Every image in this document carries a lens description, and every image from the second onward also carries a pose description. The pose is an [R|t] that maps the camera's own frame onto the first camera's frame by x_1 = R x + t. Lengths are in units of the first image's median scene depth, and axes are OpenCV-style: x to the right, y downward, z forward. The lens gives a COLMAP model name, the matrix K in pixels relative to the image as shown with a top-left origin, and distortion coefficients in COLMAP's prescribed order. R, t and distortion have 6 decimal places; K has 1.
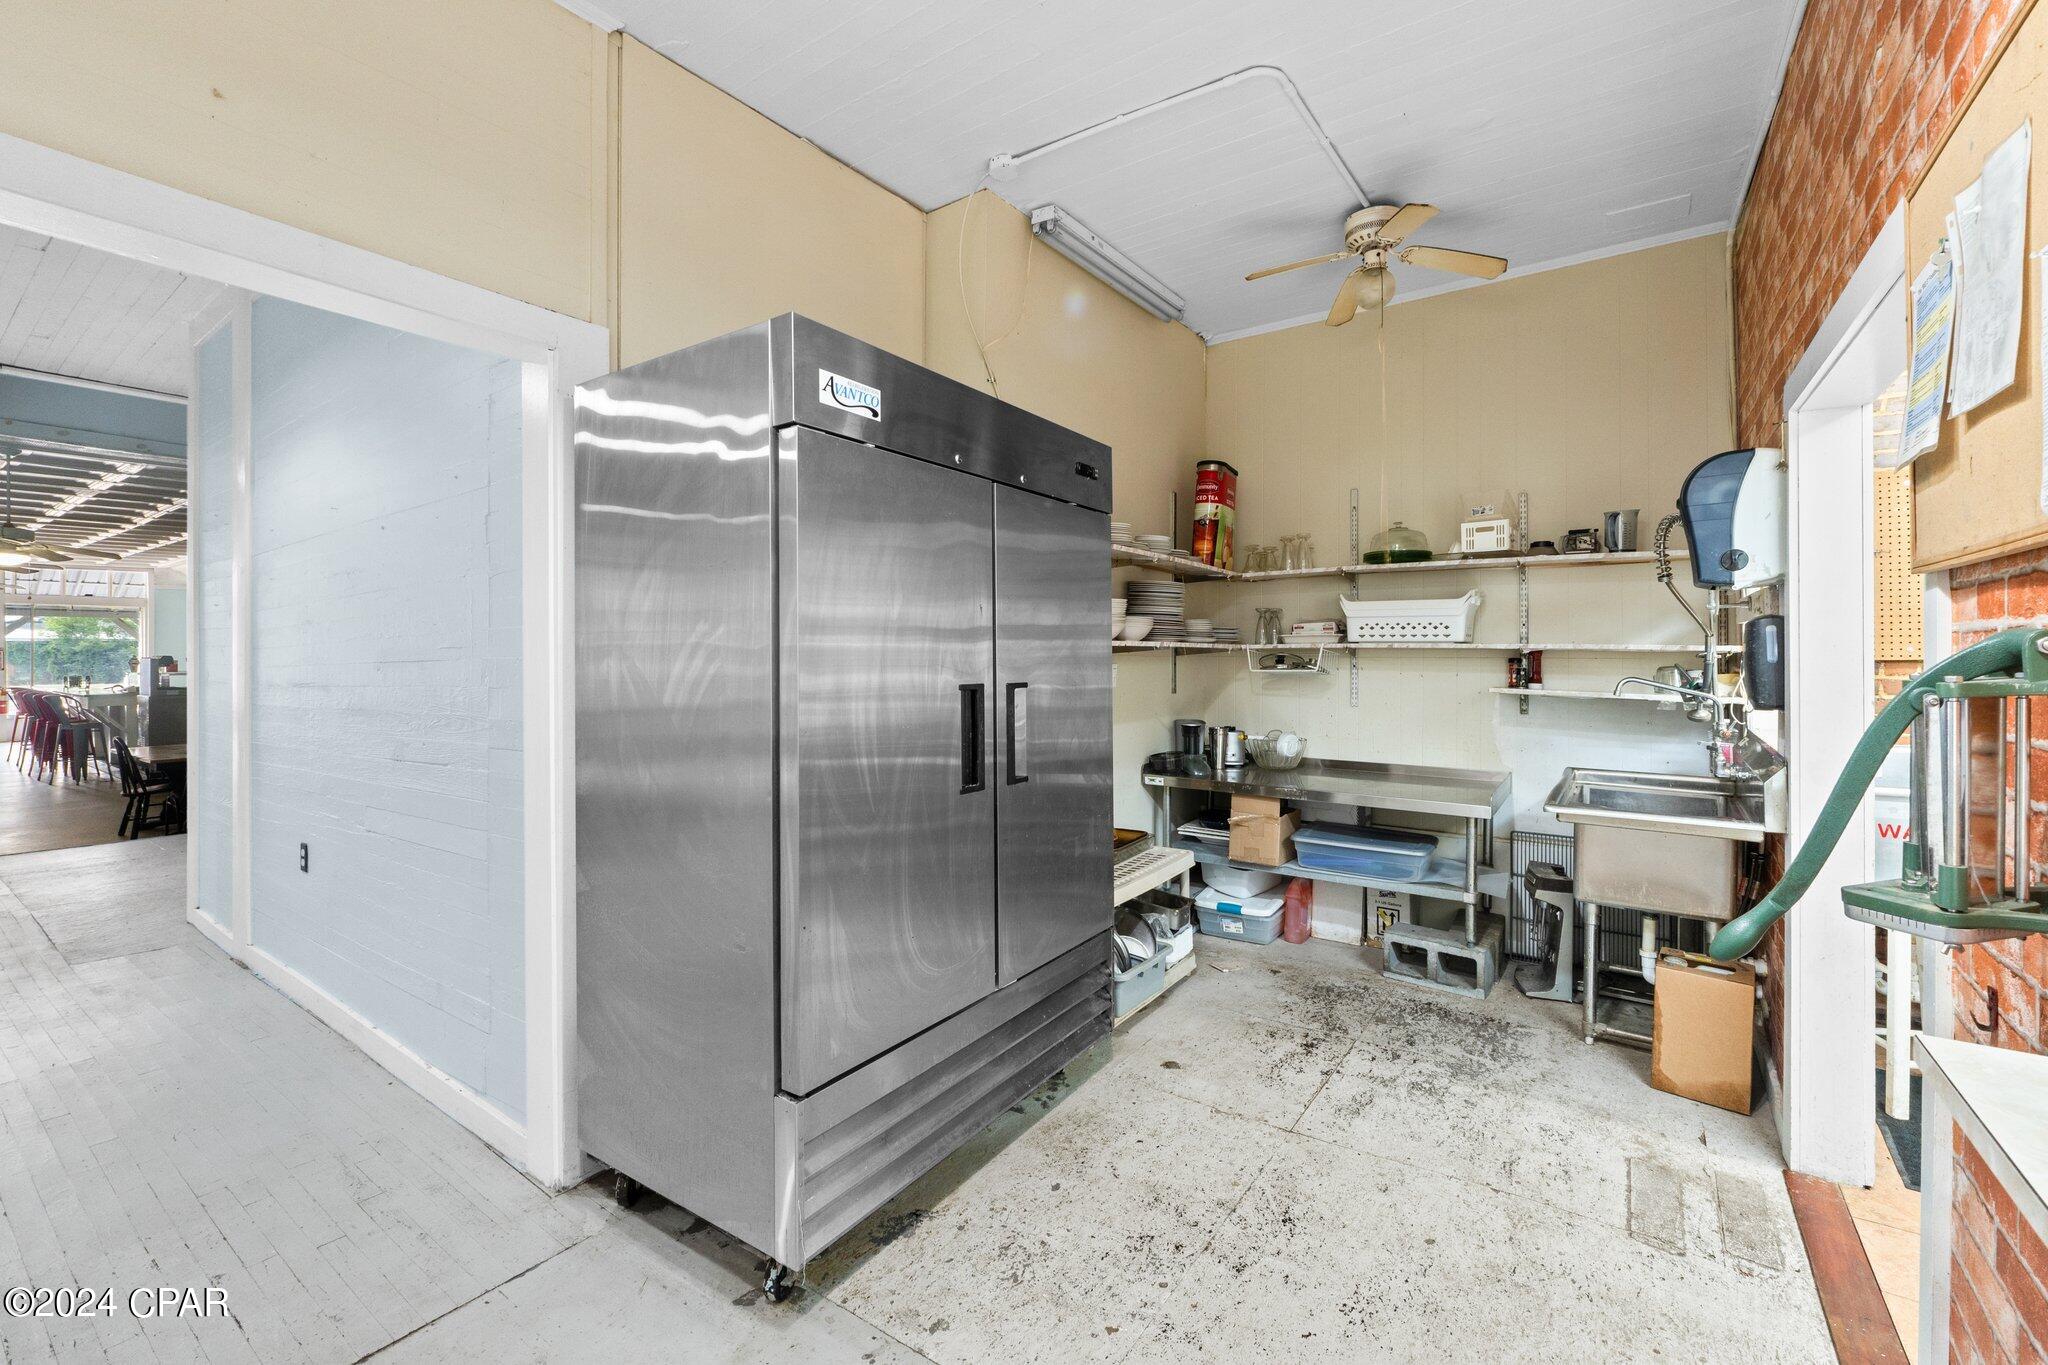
lens RADIAL K [[870.3, 0, 1019.4], [0, 870.3, 647.0], [0, 0, 1]] dist [-0.004871, -0.000890]
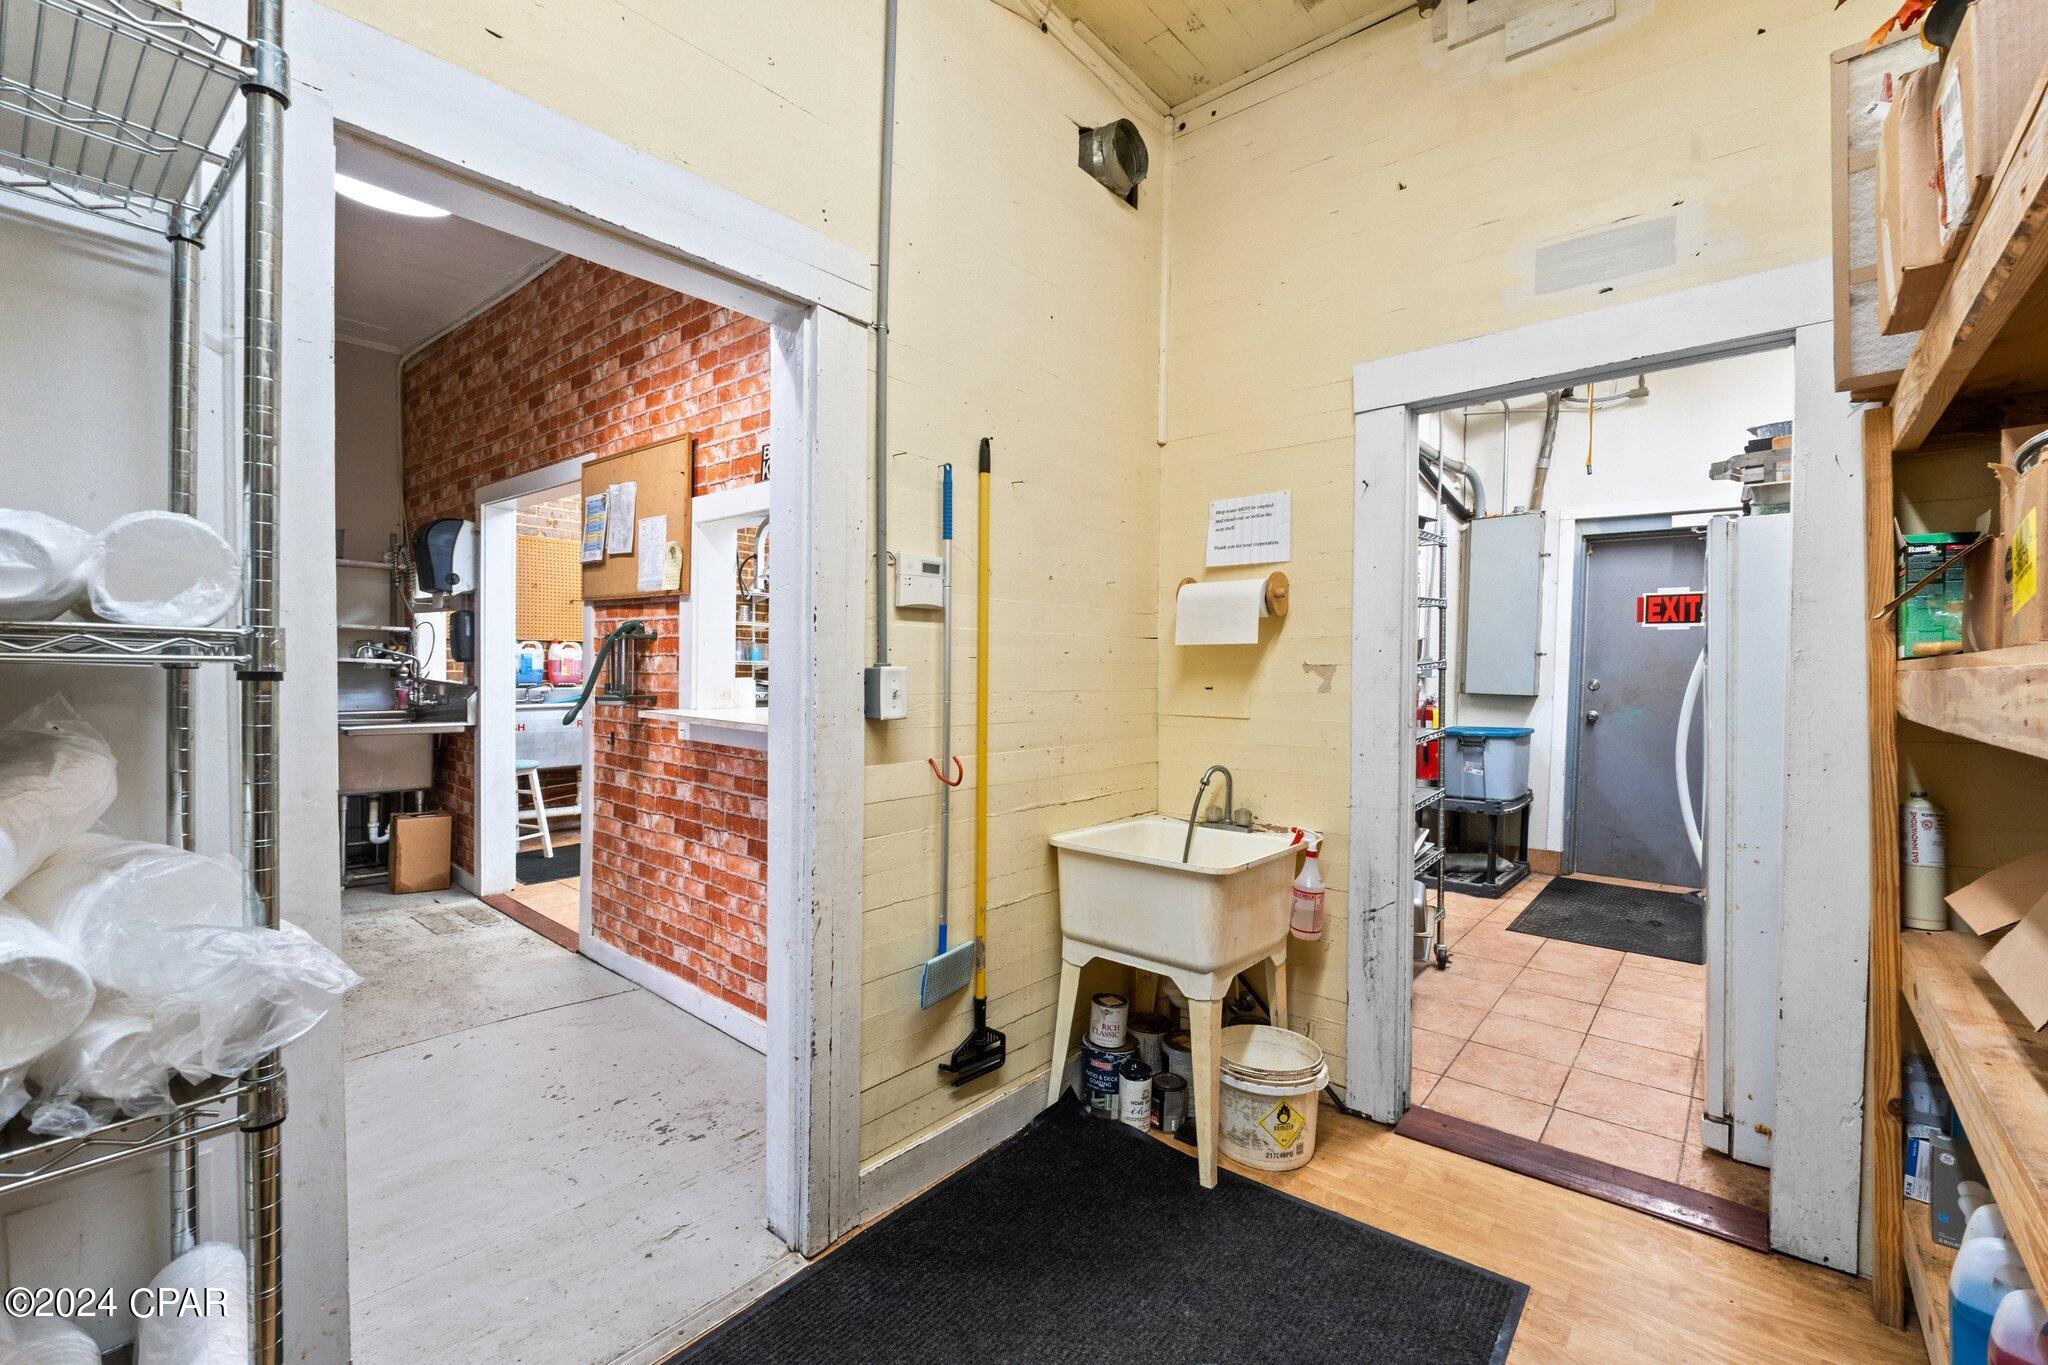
lens RADIAL K [[870.3, 0, 1050.1], [0, 870.3, 659.5], [0, 0, 1]] dist [-0.004871, -0.000890]
pose [[0.083367, -0.009798, 0.996471, -0.636715], [-0.017869, 0.999776, 0.011325, 0.017865], [-0.996359, -0.018750, 0.083173, -0.289868]]
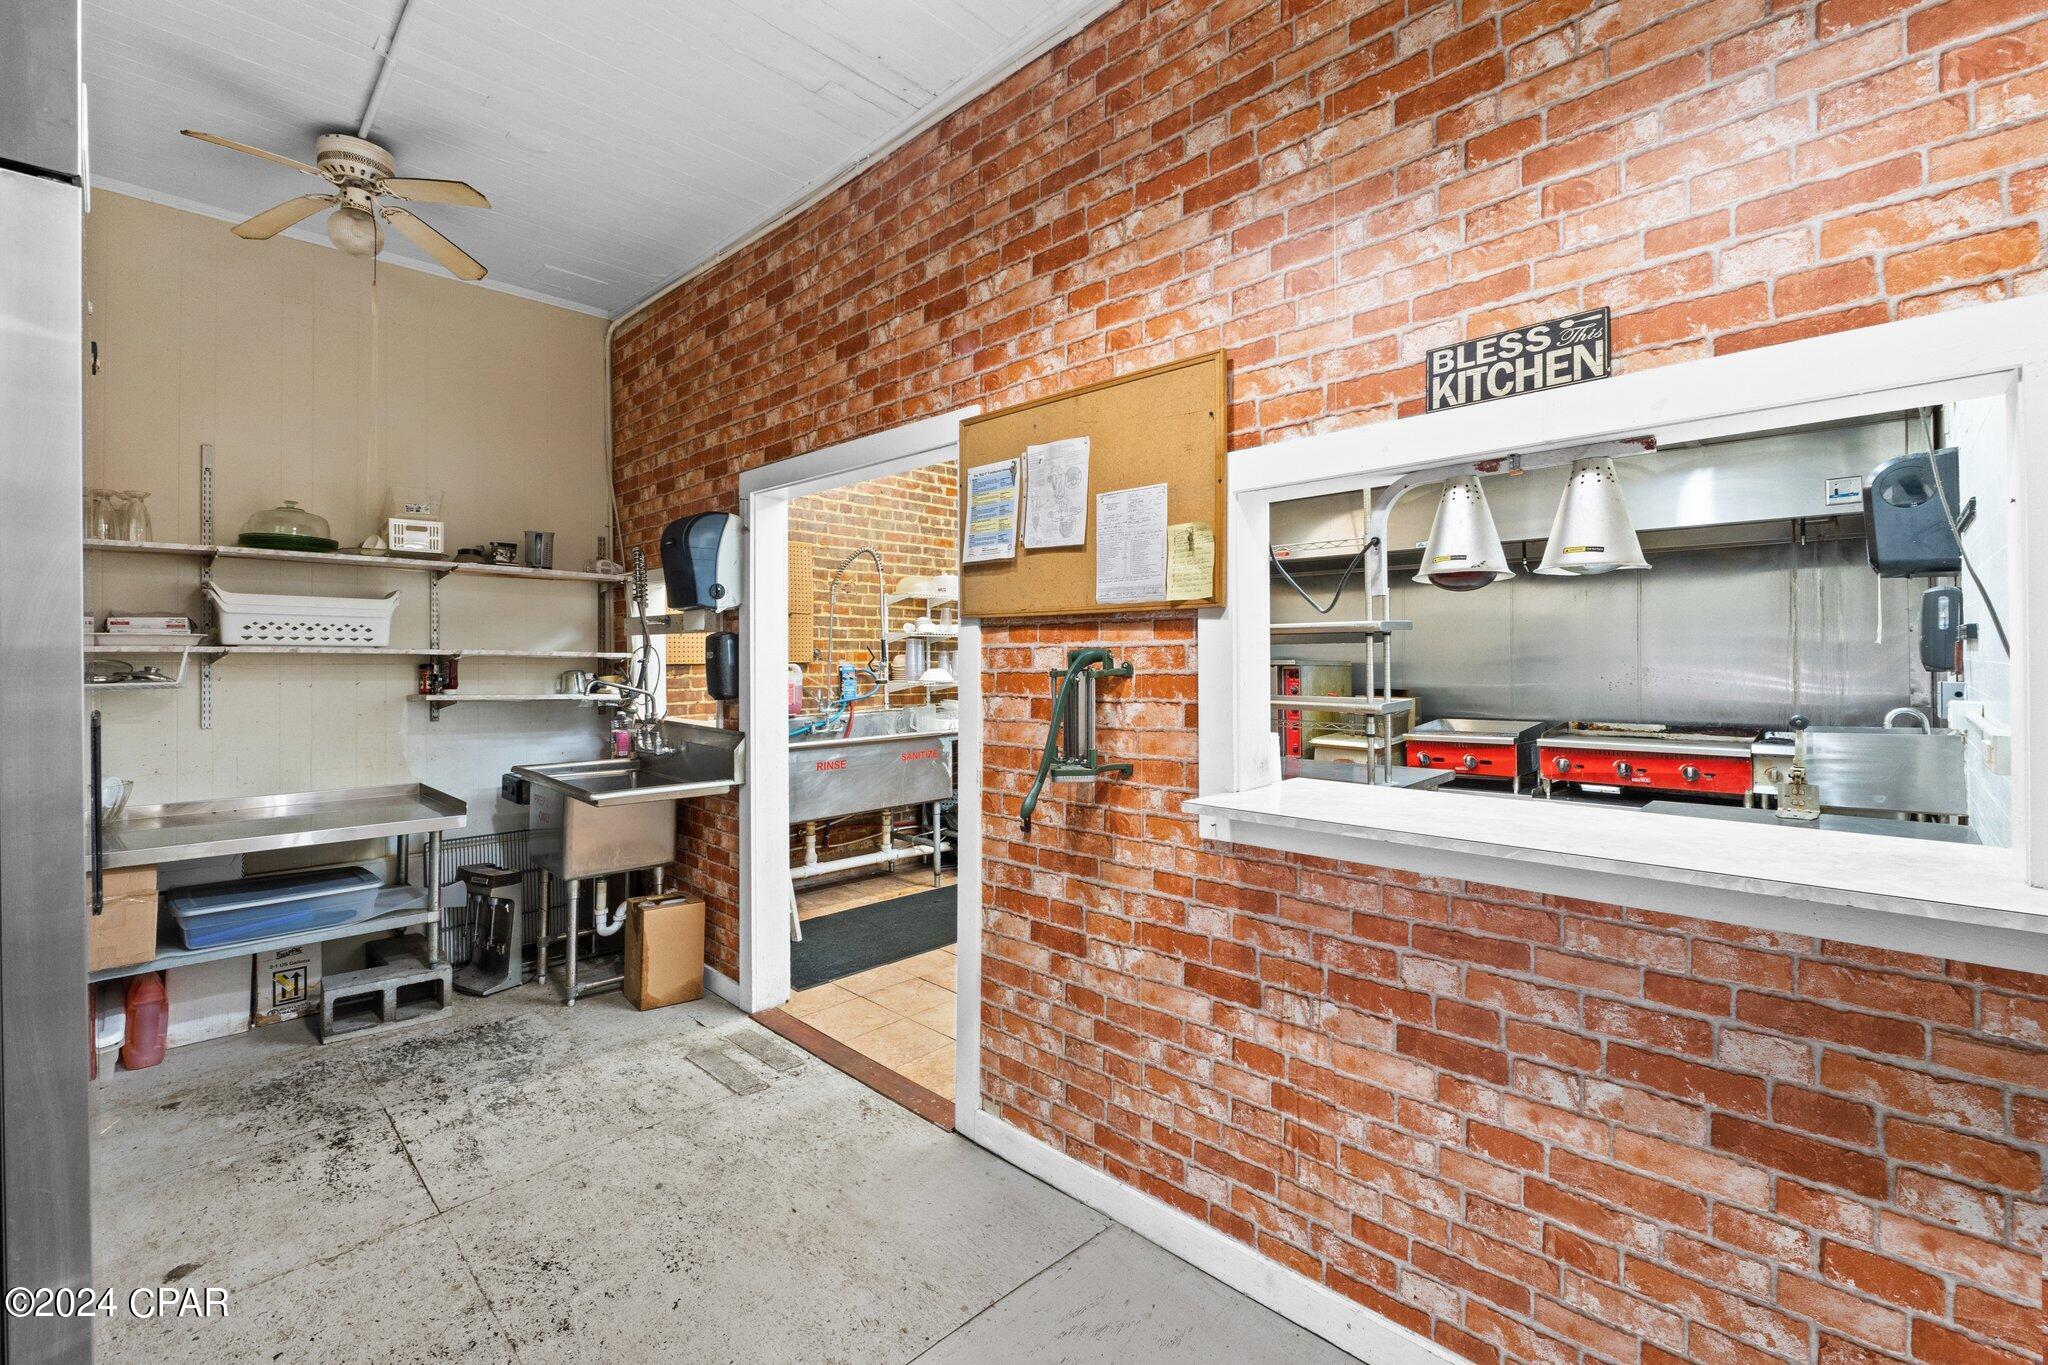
lens RADIAL K [[870.3, 0, 1044.9], [0, 870.3, 645.6], [0, 0, 1]] dist [-0.004871, -0.000890]
pose [[0.142553, 0.013973, 0.989689, -0.334758], [-0.006862, 0.999890, -0.013129, 0.000250], [-0.989763, -0.004919, 0.142633, 0.205937]]
